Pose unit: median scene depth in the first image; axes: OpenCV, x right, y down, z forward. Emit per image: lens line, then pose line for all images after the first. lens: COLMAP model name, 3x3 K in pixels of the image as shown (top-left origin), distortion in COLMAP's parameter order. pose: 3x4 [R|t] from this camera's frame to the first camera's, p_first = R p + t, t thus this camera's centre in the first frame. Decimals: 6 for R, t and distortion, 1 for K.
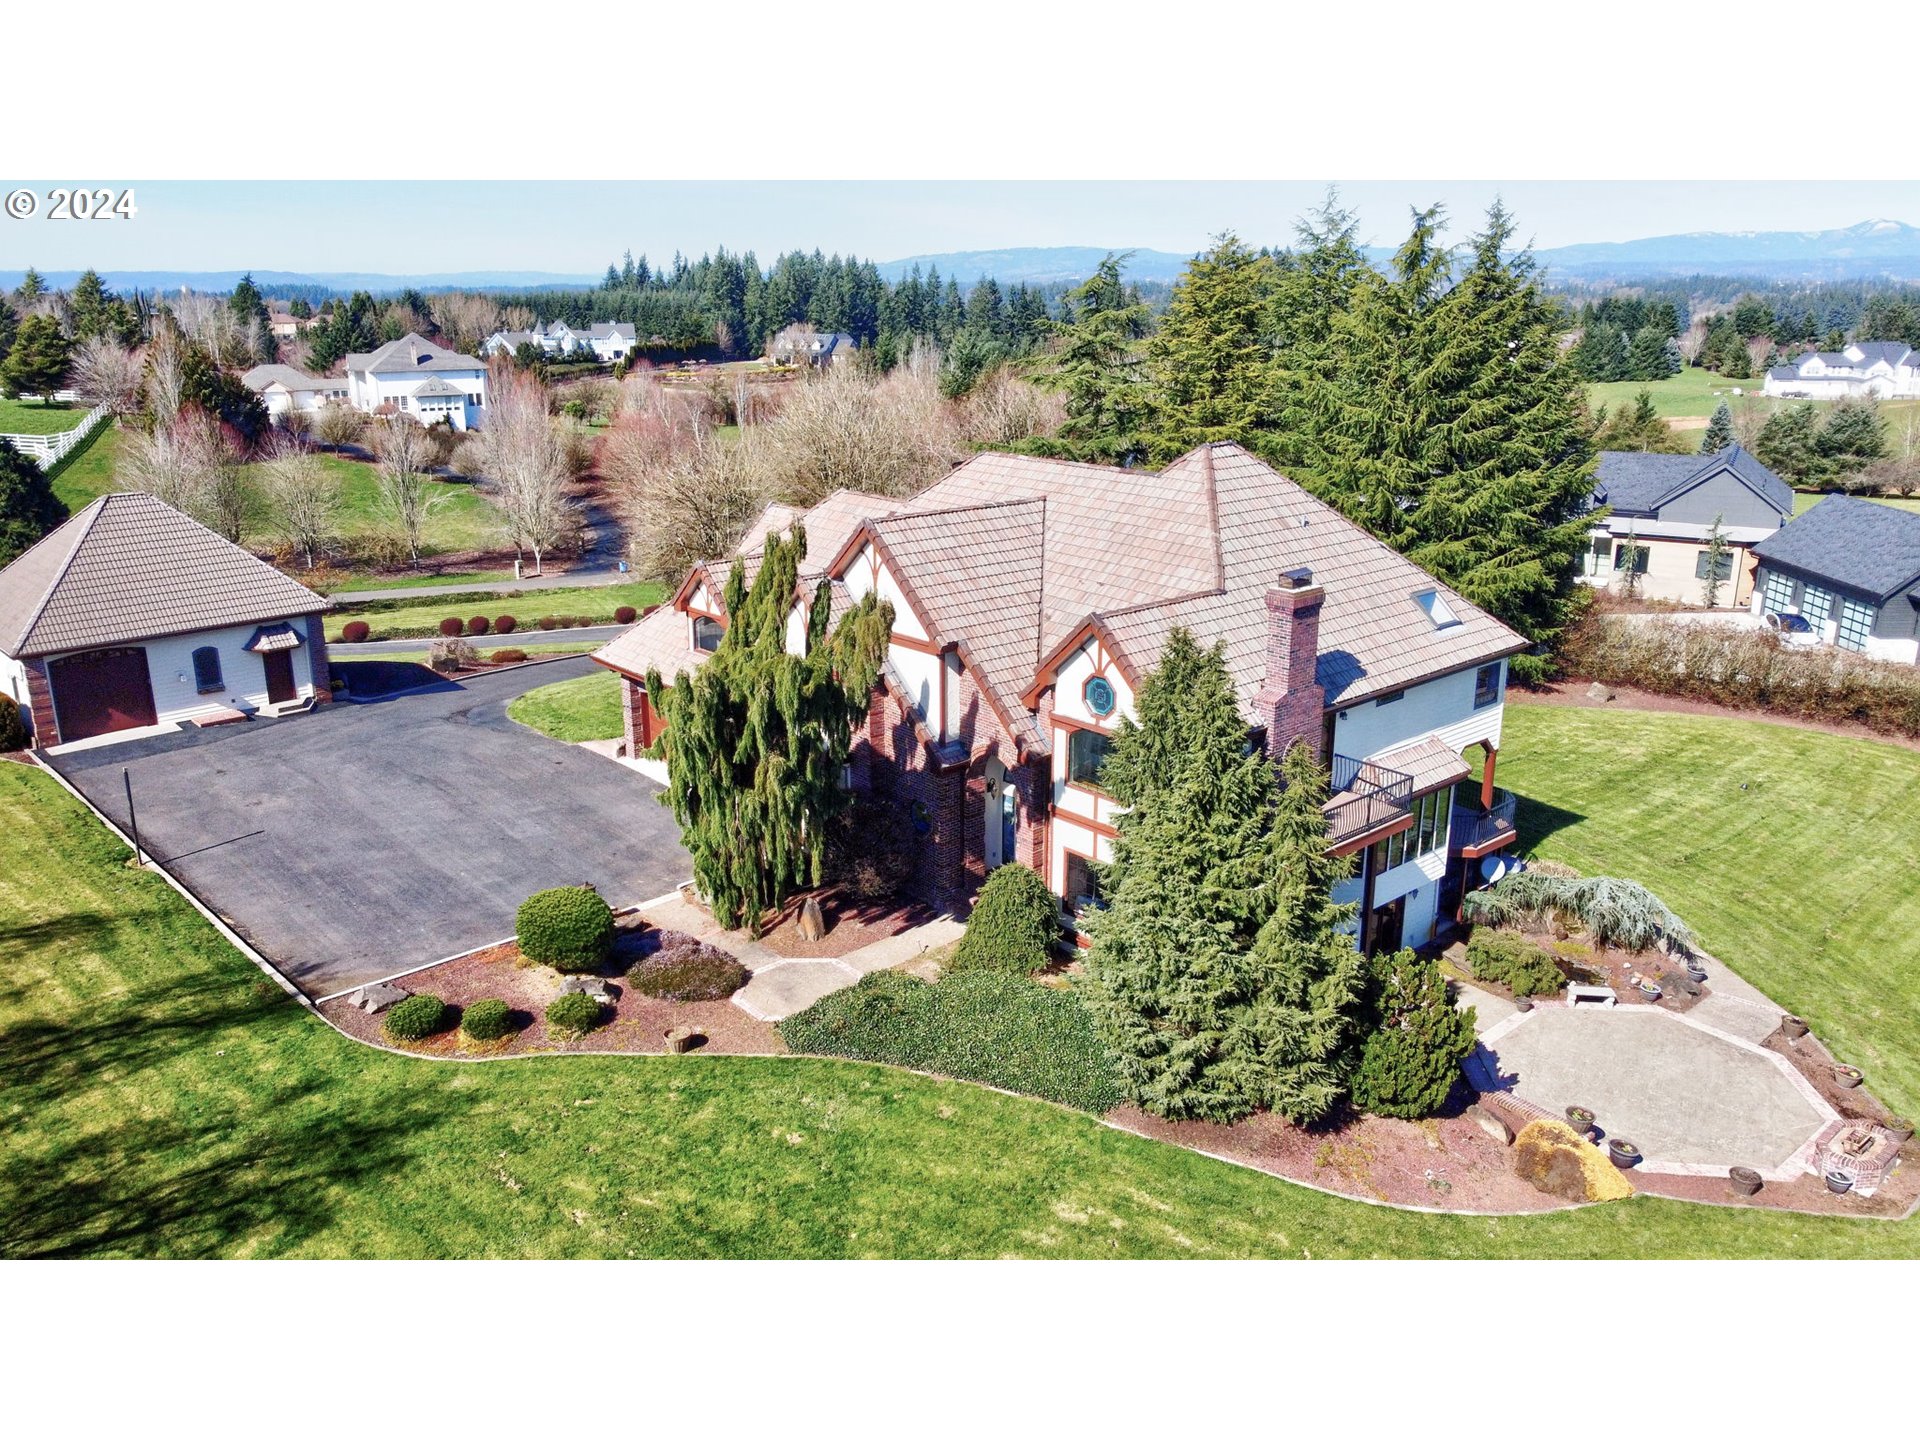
lens RADIAL K [[1455.8, 0, 960.0], [0, 1455.8, 720.0], [0, 0, 1]] dist [0.001592, 0.003475]
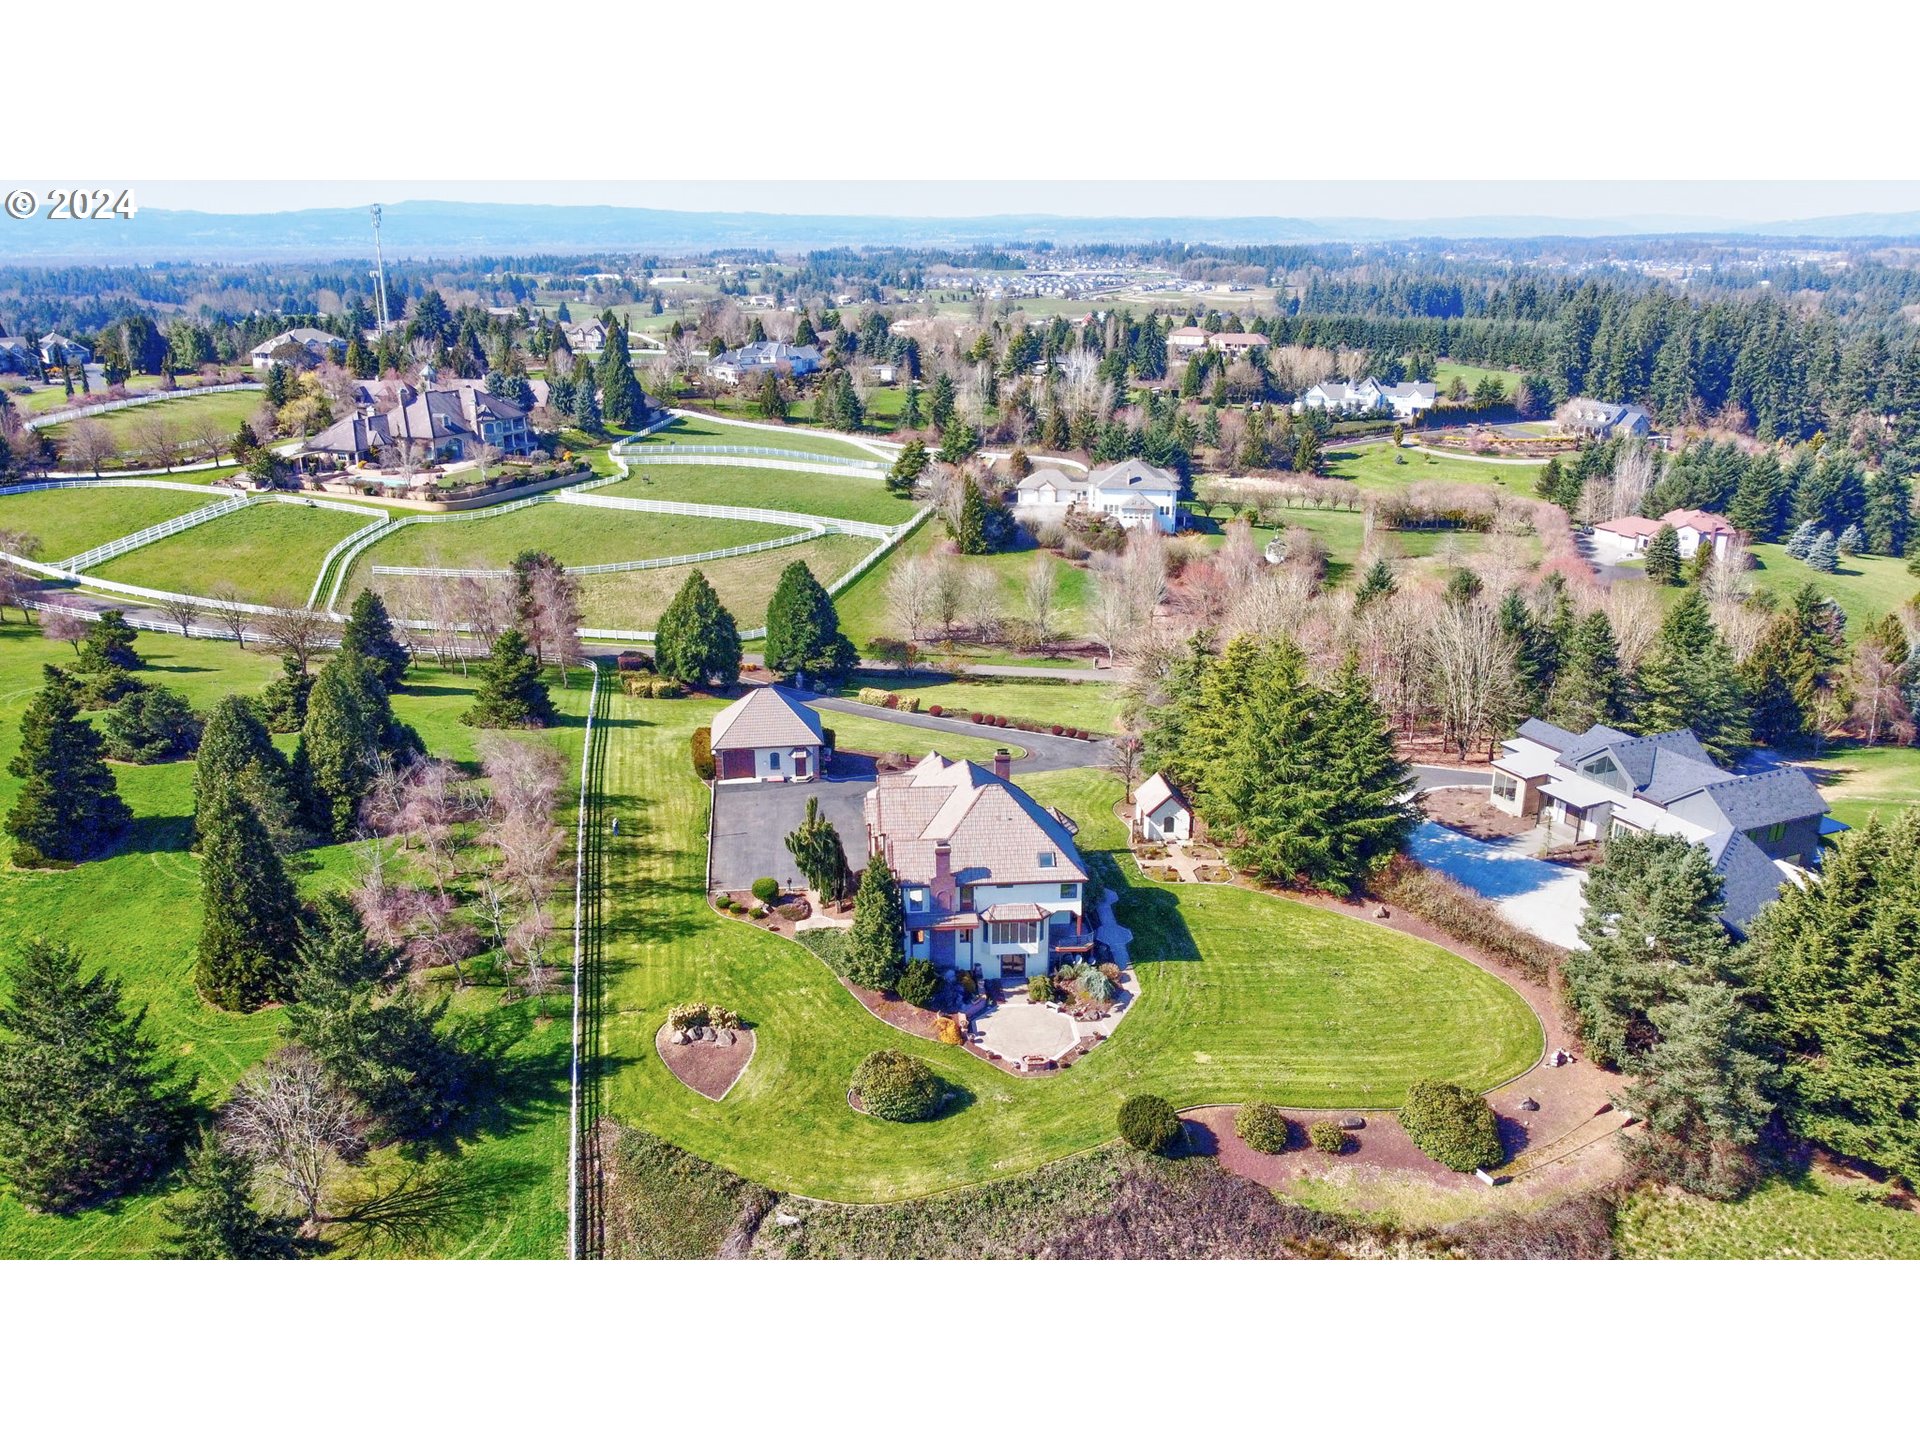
lens RADIAL K [[1455.8, 0, 960.0], [0, 1455.8, 720.0], [0, 0, 1]] dist [0.001592, 0.003475]
pose [[0.812868, 0.192744, -0.549632, 0.321350], [-0.177918, 0.980723, 0.080790, -0.102419], [0.554609, 0.032118, 0.831491, -0.272628]]
